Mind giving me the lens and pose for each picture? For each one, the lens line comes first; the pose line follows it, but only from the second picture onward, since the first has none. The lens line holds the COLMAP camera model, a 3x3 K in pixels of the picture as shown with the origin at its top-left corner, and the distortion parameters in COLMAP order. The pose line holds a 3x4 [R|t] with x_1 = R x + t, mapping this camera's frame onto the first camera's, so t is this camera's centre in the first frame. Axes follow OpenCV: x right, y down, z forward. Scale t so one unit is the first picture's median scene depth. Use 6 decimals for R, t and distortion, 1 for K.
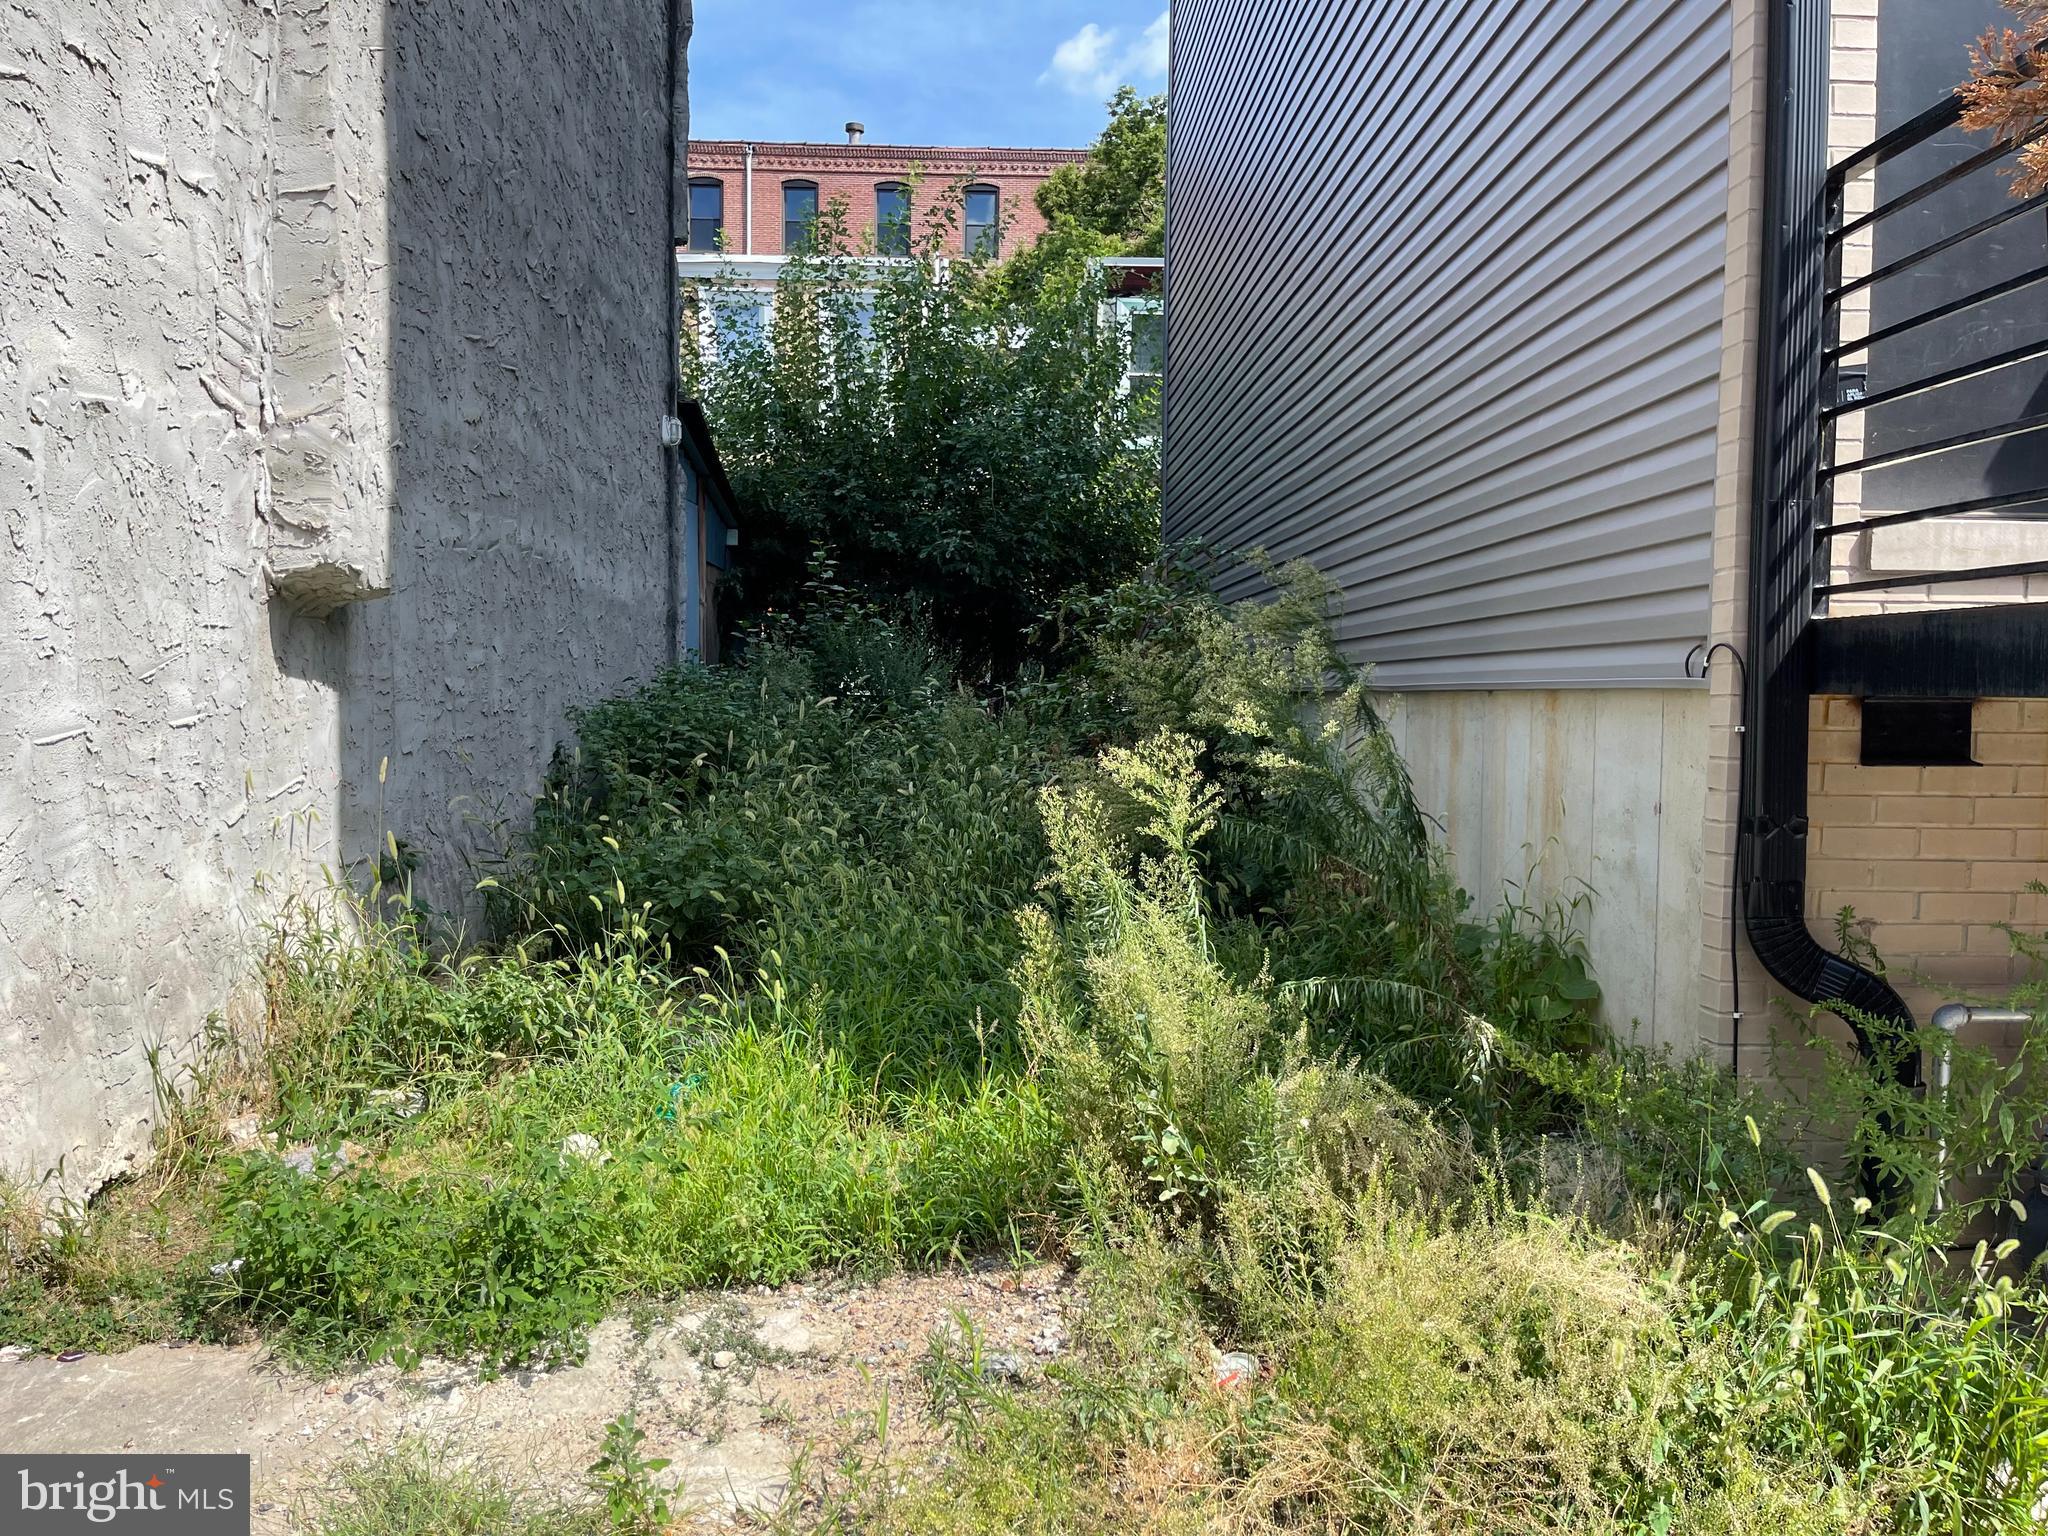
lens RADIAL K [[1532.2, 0, 1015.7], [0, 1532.2, 776.9], [0, 0, 1]] dist [0.067674, -0.090116]
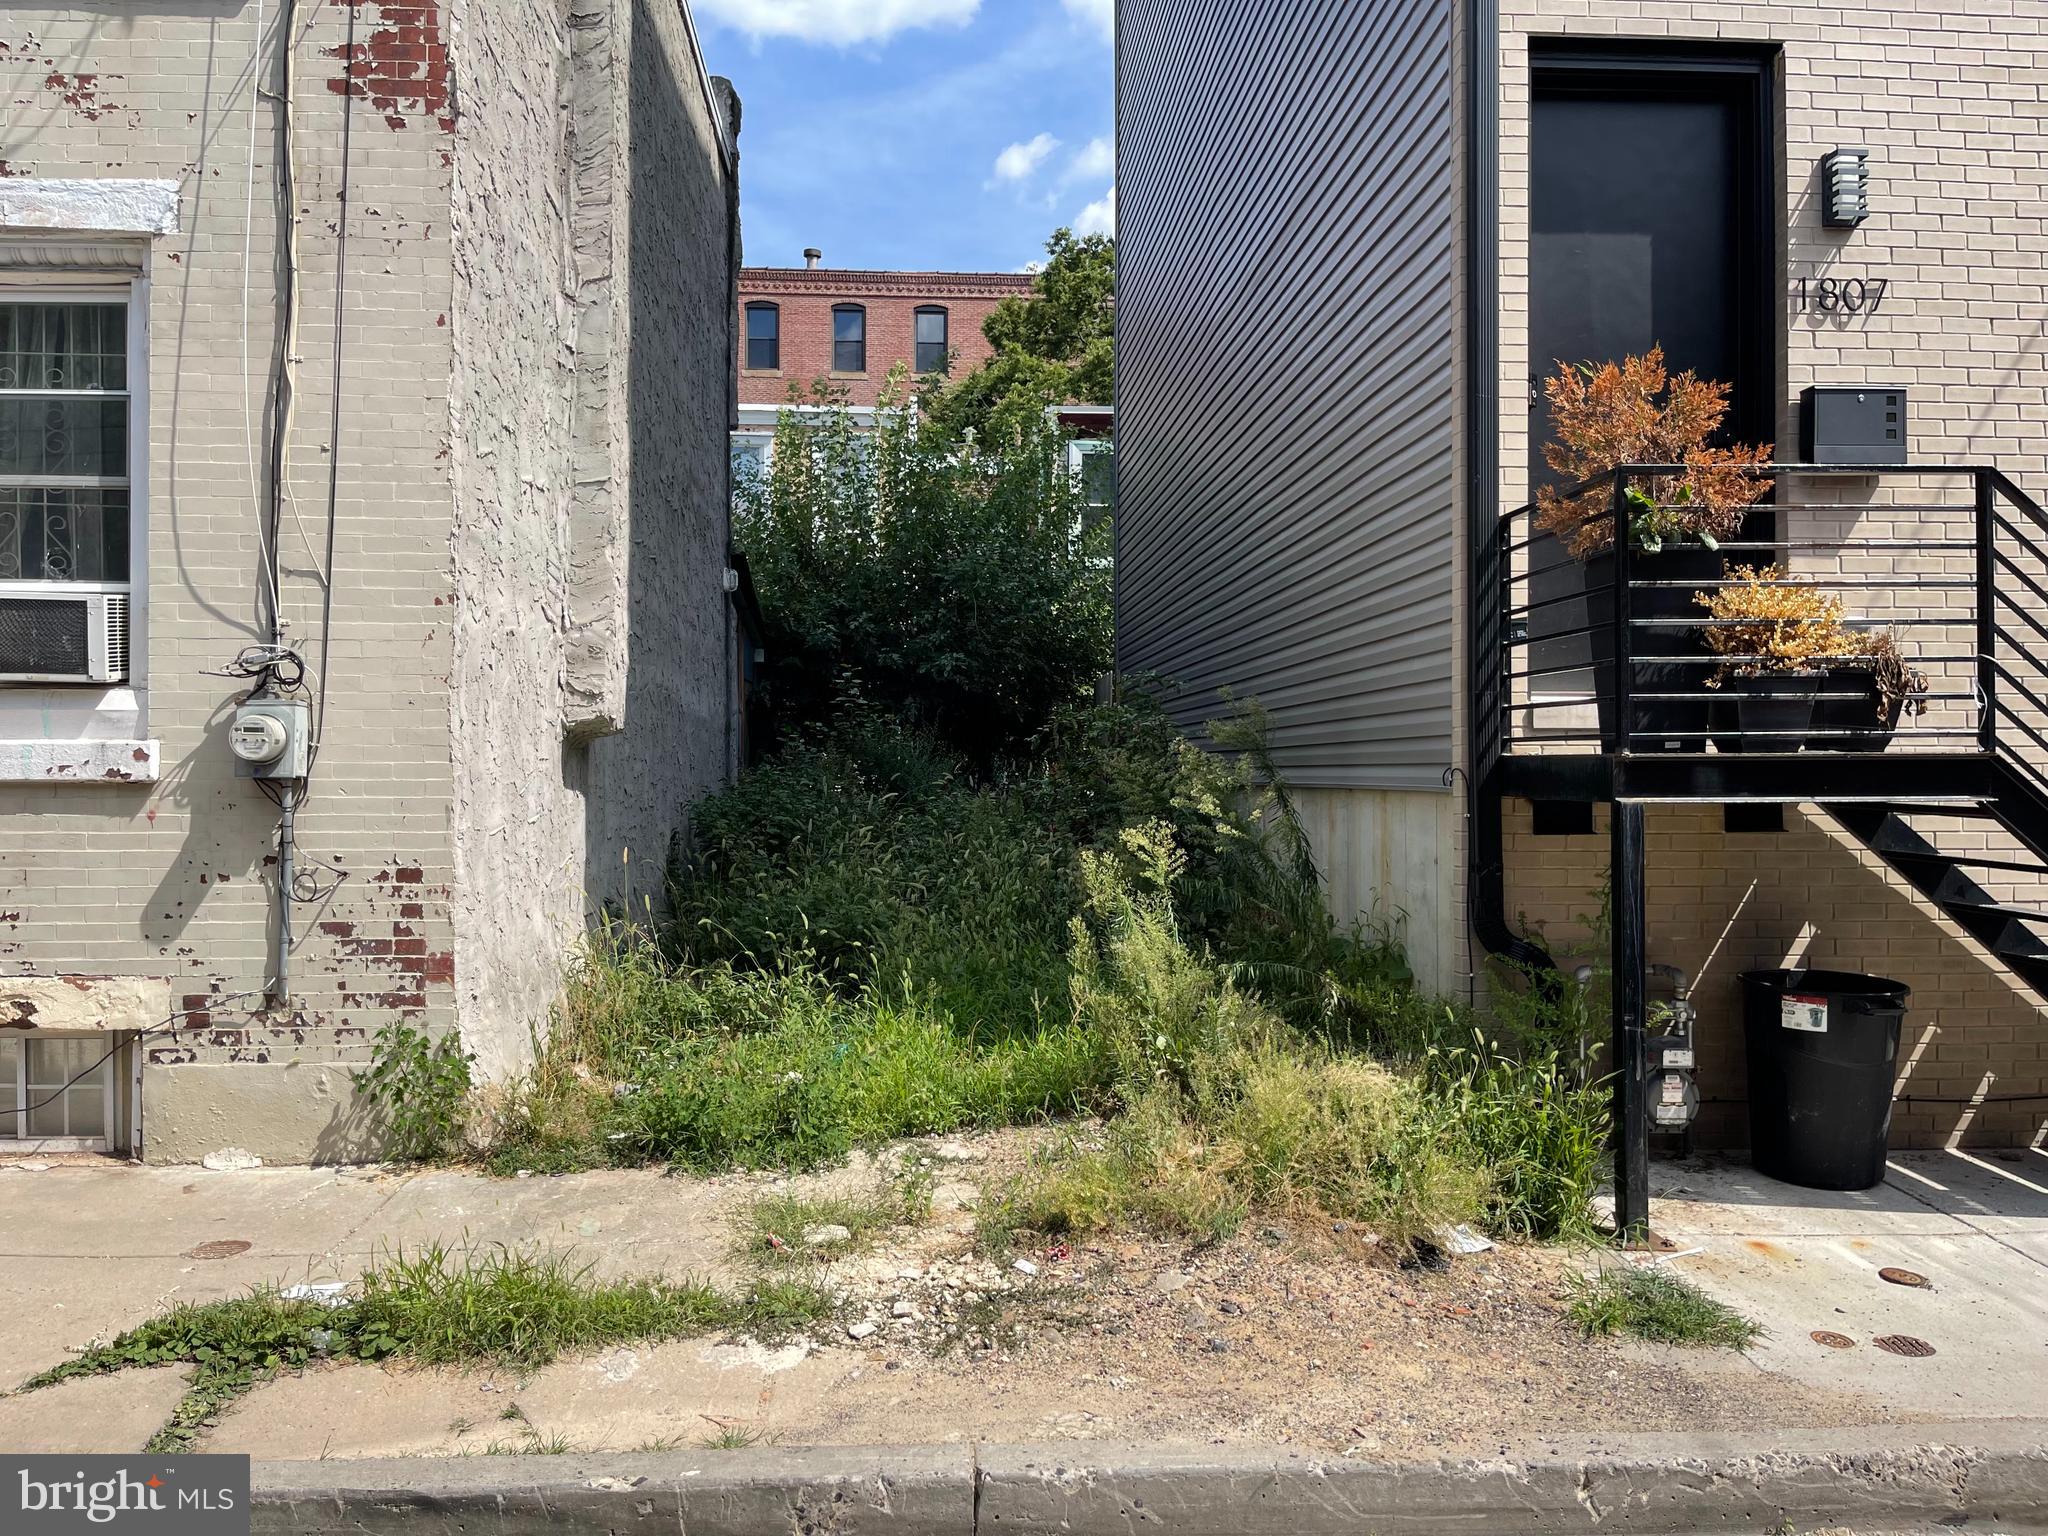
lens RADIAL K [[1534.4, 0, 1007.2], [0, 1534.4, 754.1], [0, 0, 1]] dist [0.067794, -0.090906]
pose [[0.999357, -0.010161, 0.034390, -0.110271], [0.012419, 0.997735, -0.066115, 0.008663], [-0.033640, 0.066500, 0.997219, -0.655286]]
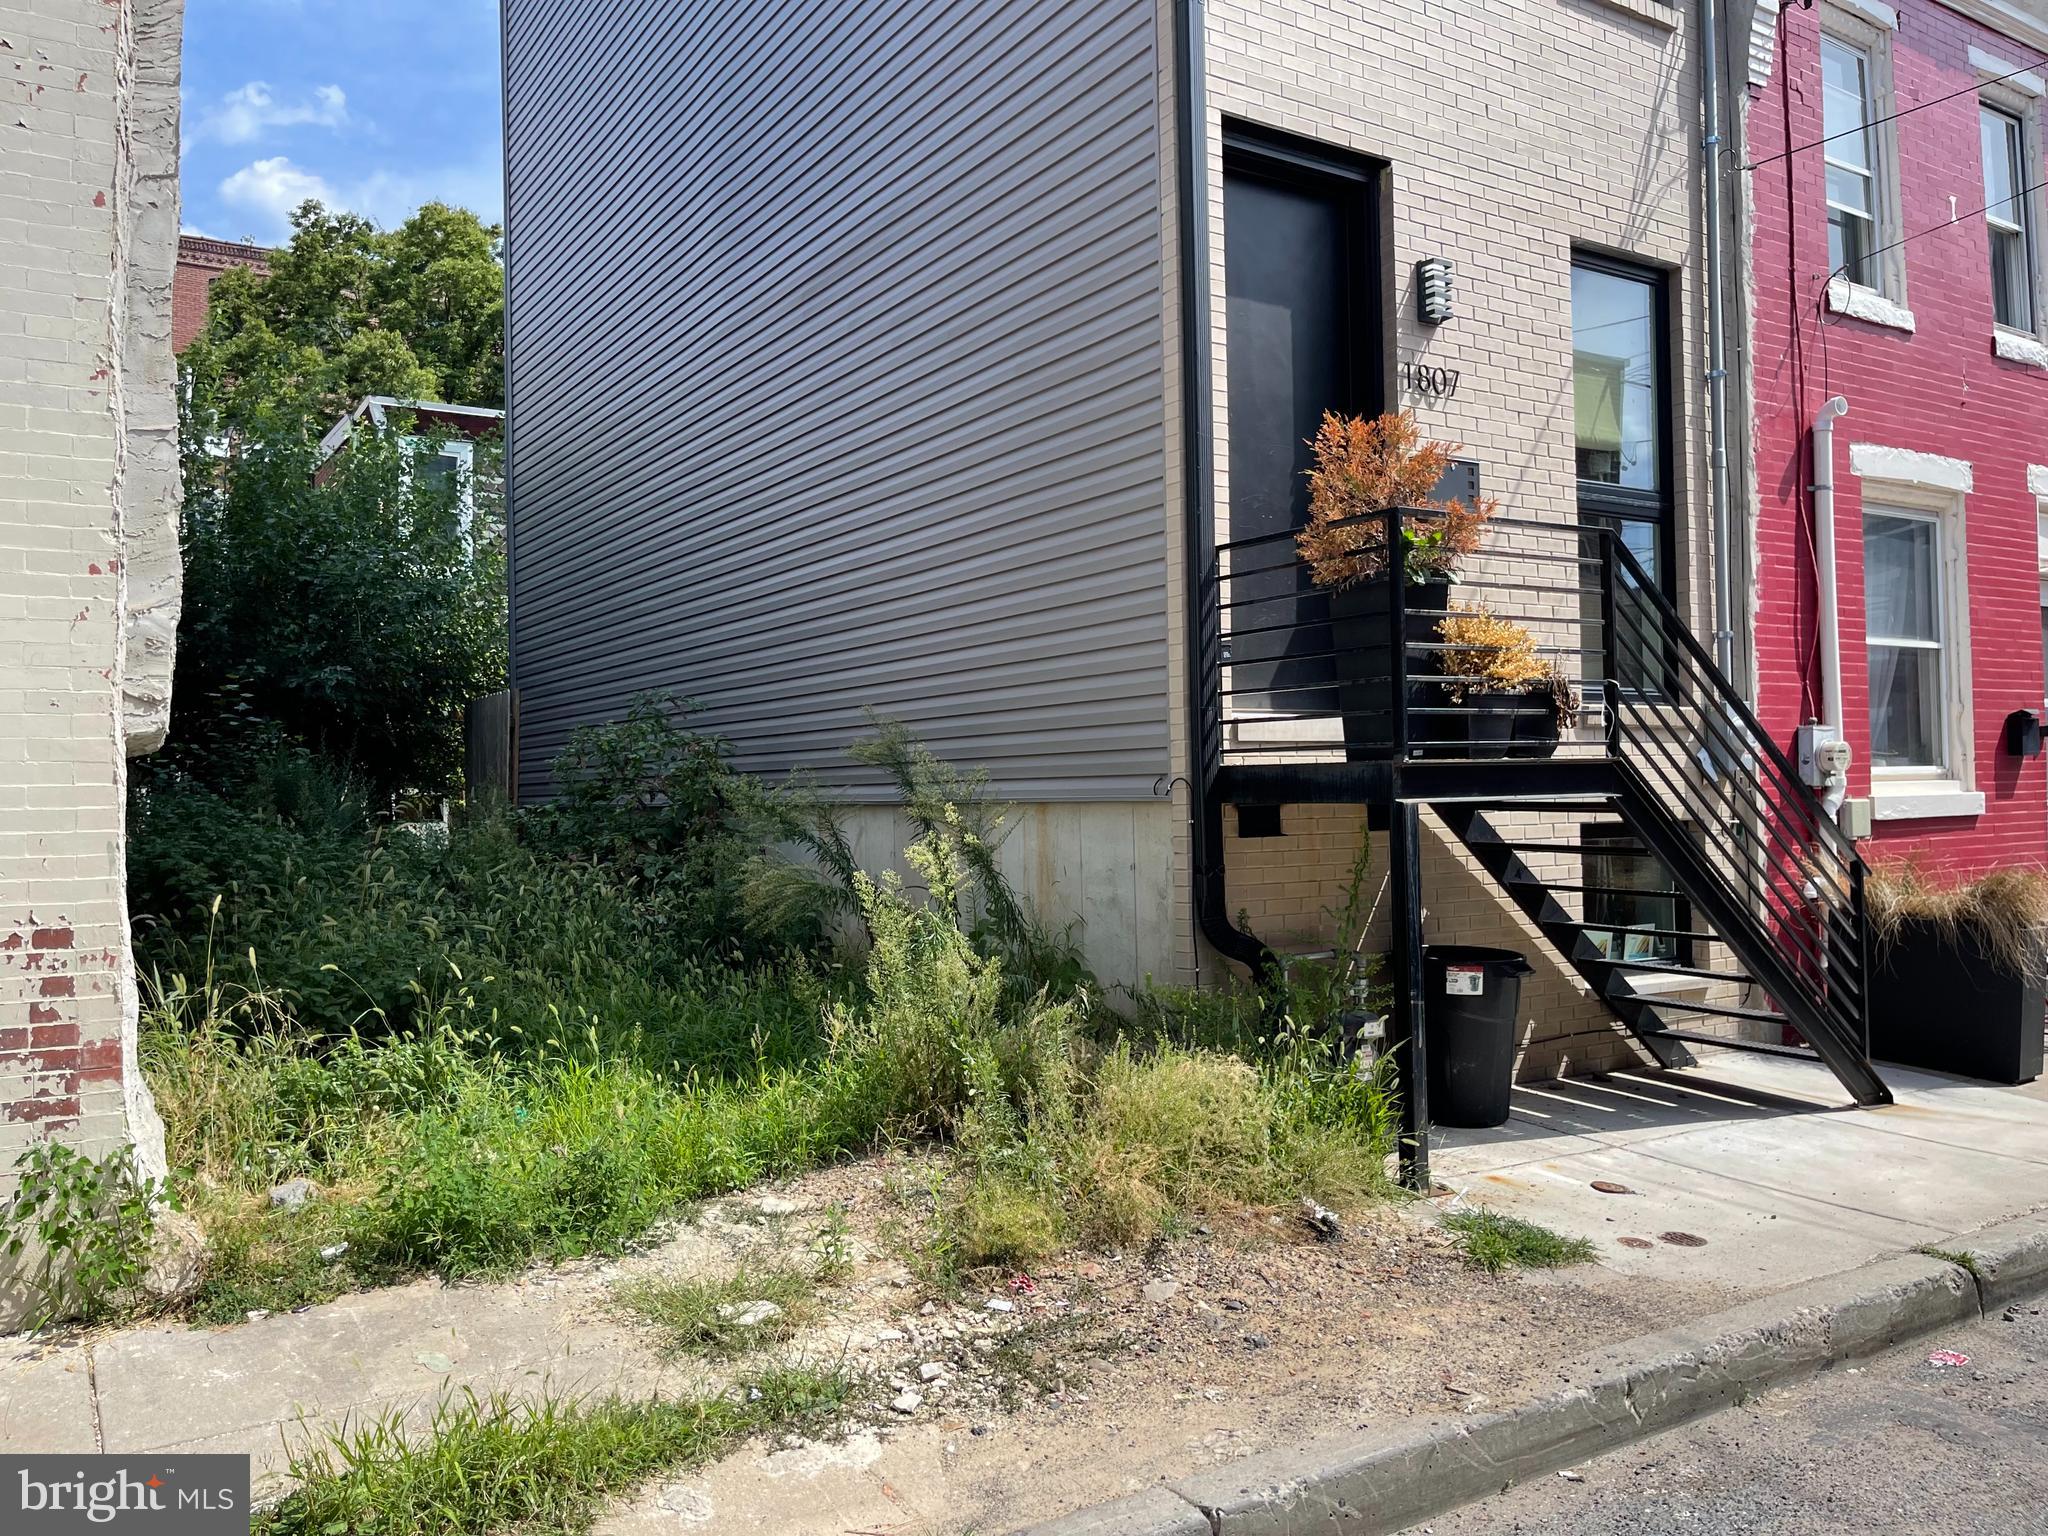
lens RADIAL K [[1534.4, 0, 1007.2], [0, 1534.4, 754.1], [0, 0, 1]] dist [0.067794, -0.090906]
pose [[0.855820, -0.012764, 0.517116, -0.606548], [0.055811, 0.996138, -0.067780, 0.001982], [-0.514254, 0.086868, 0.853227, -0.449015]]
